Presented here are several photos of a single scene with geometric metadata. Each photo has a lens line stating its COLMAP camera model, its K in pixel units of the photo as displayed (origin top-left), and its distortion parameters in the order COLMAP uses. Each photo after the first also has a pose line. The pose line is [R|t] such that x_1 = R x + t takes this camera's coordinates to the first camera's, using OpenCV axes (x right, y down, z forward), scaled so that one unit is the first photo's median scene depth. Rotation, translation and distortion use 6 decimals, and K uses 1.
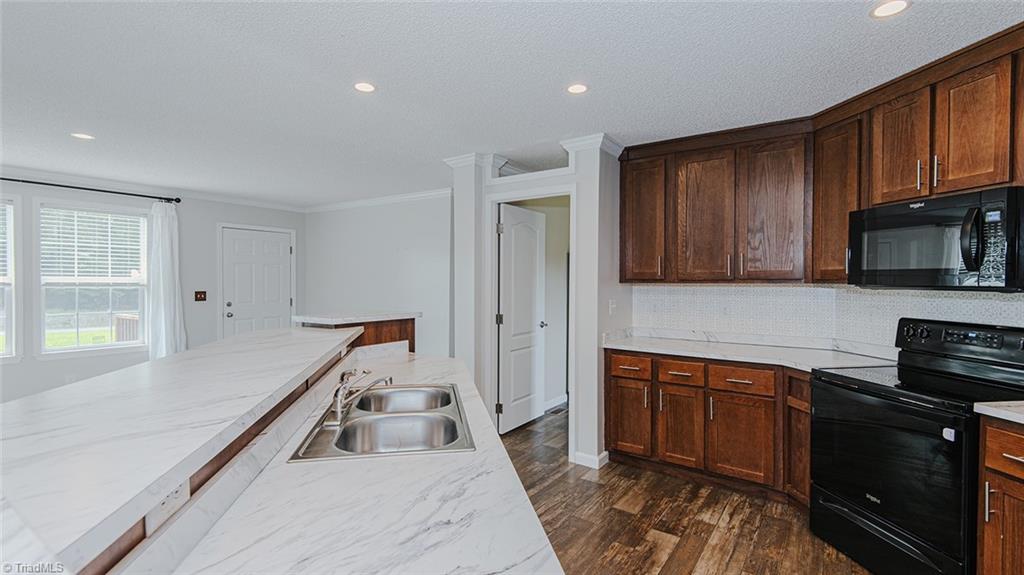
lens RADIAL K [[464.1, 0, 512.6], [0, 464.1, 285.5], [0, 0, 1]] dist [0.030668, -0.020958]
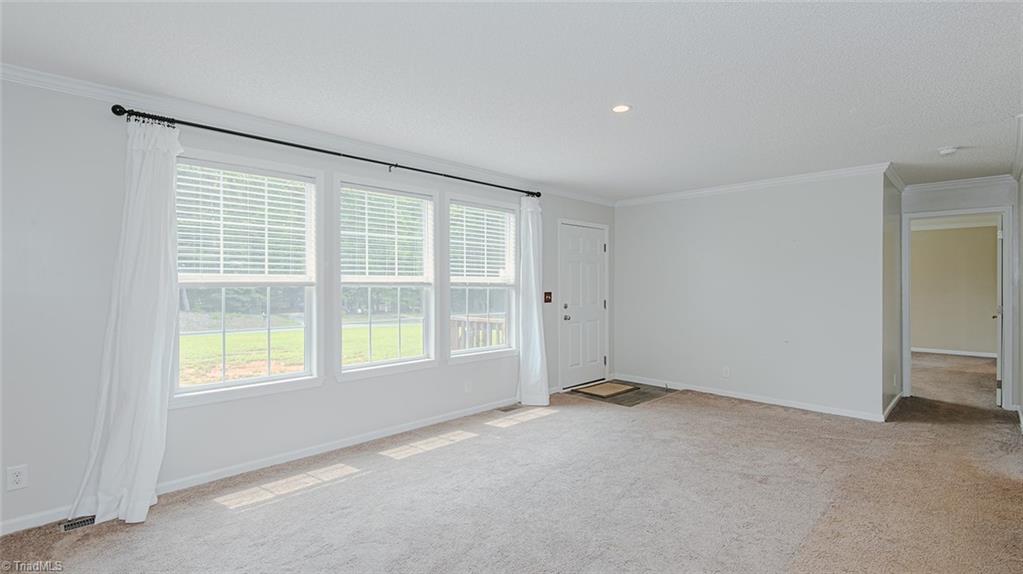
lens RADIAL K [[469.9, 0, 512.9], [0, 469.9, 284.2], [0, 0, 1]] dist [-0.004122, -0.000593]
pose [[0.985798, 0.007242, -0.167779, -0.721023], [-0.007411, 0.999972, -0.000382, -0.003019], [0.167771, 0.001620, 0.985825, 0.084465]]
